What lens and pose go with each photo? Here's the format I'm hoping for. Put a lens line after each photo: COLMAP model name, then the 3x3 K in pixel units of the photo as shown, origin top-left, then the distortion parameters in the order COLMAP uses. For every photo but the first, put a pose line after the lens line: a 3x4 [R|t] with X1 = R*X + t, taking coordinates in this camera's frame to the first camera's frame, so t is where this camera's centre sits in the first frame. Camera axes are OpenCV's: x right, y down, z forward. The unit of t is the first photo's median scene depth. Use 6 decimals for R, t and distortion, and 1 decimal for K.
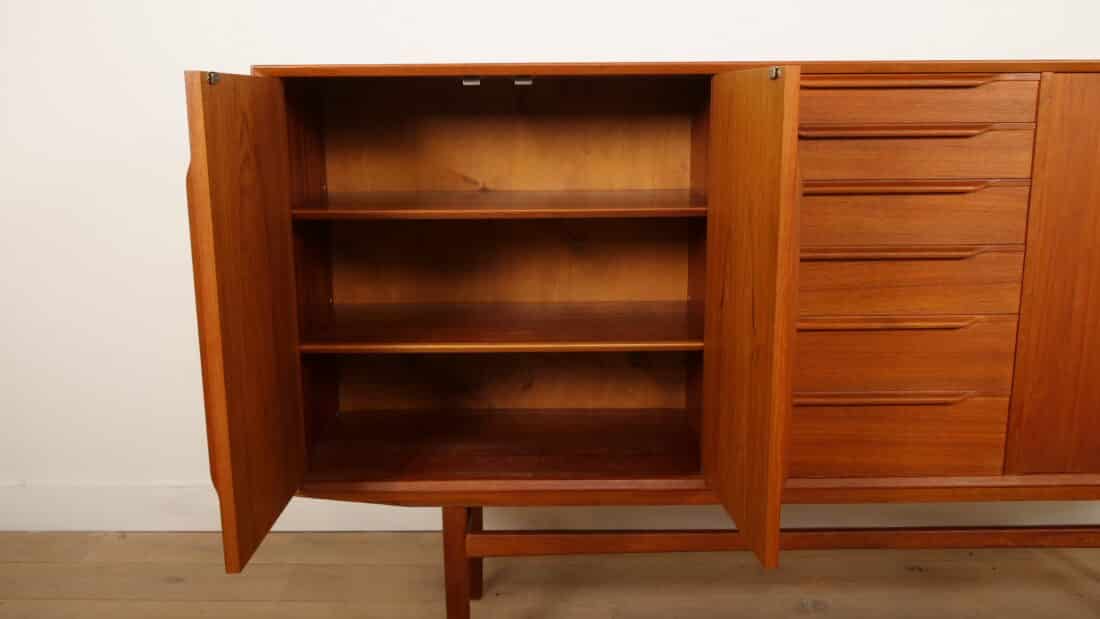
lens RADIAL K [[918.7, 0, 552.3], [0, 918.7, 320.1], [0, 0, 1]] dist [-0.005047, -0.003231]
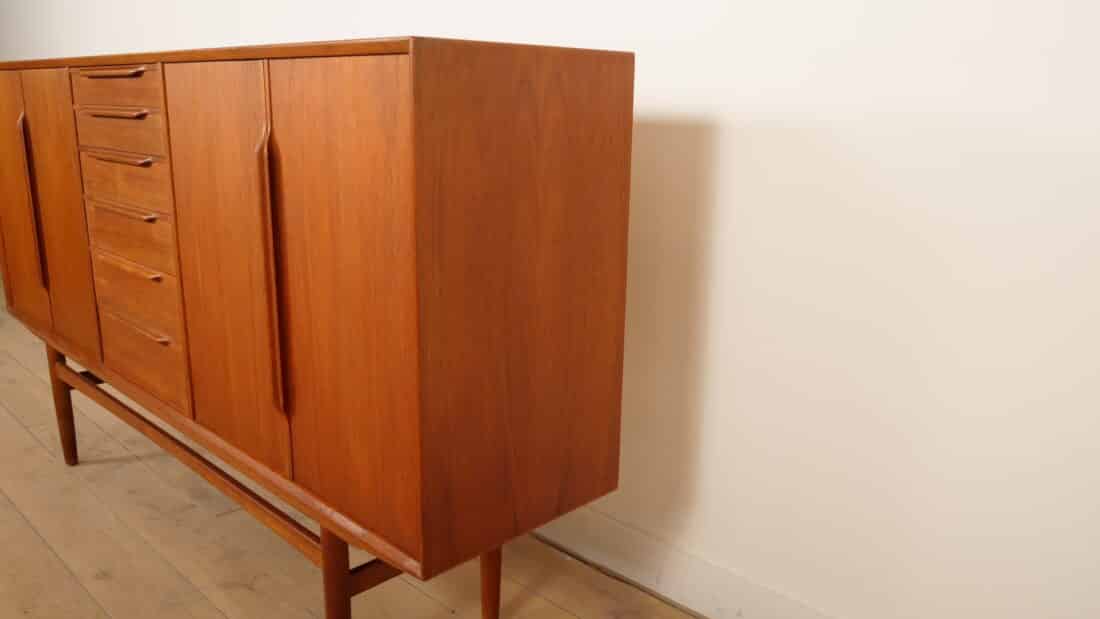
lens RADIAL K [[864.7, 0, 550.0], [0, 864.7, 309.5], [0, 0, 1]] dist [-0.024083, -0.006004]
pose [[0.705855, 0.191019, -0.682114, 1.589544], [-0.153966, 0.981305, 0.115479, -0.164187], [0.691421, 0.023510, 0.722069, 0.561375]]
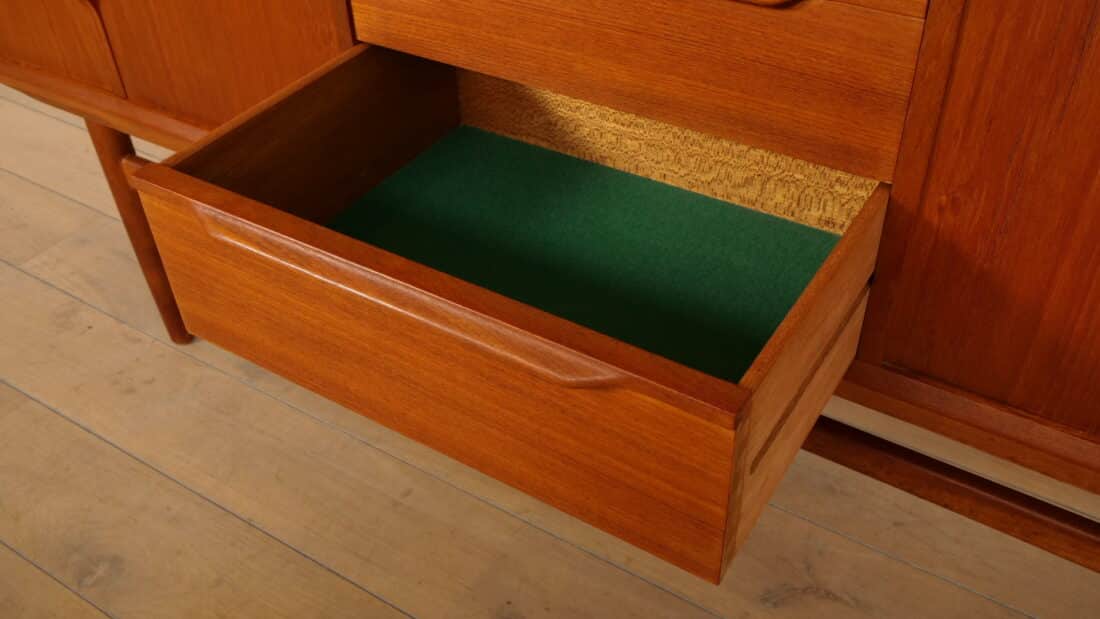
lens RADIAL K [[1019.0, 0, 550.0], [0, 1019.0, 309.5], [0, 0, 1]] dist [-0.000562, -0.005582]
pose [[0.834509, 0.332623, -0.439269, 0.605607], [-0.079539, 0.861601, 0.501315, -0.090368], [0.545224, -0.383413, 0.745470, 0.589133]]
